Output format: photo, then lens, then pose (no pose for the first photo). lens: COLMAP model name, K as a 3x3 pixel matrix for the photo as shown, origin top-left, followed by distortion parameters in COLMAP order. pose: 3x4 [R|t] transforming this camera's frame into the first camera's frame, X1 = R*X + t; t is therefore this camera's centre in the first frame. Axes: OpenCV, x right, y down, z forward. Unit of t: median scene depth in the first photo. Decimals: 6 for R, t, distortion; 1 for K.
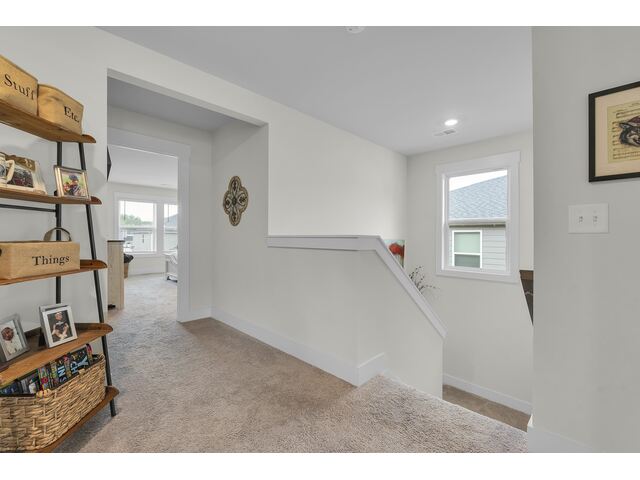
lens RADIAL K [[288.6, 0, 322.1], [0, 288.6, 239.4], [0, 0, 1]] dist [-0.000787, -0.000072]
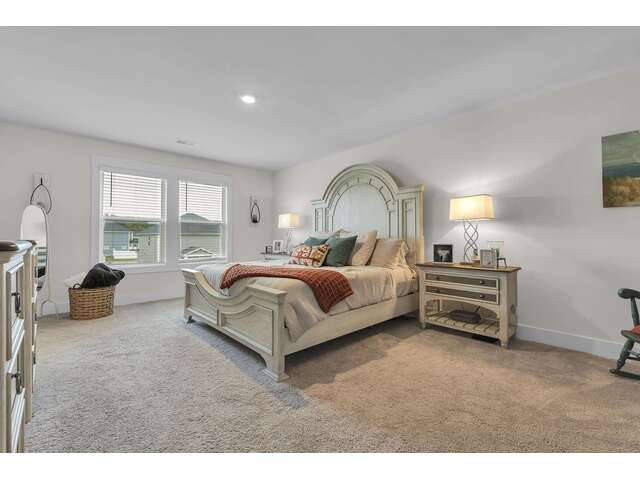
lens RADIAL K [[288.6, 0, 318.9], [0, 288.6, 239.8], [0, 0, 1]] dist [-0.000787, -0.000072]
pose [[0.999572, 0.001115, -0.029217, -0.296419], [-0.001329, 0.999972, -0.007304, 0.002556], [0.029208, 0.007340, 0.999546, 0.506358]]
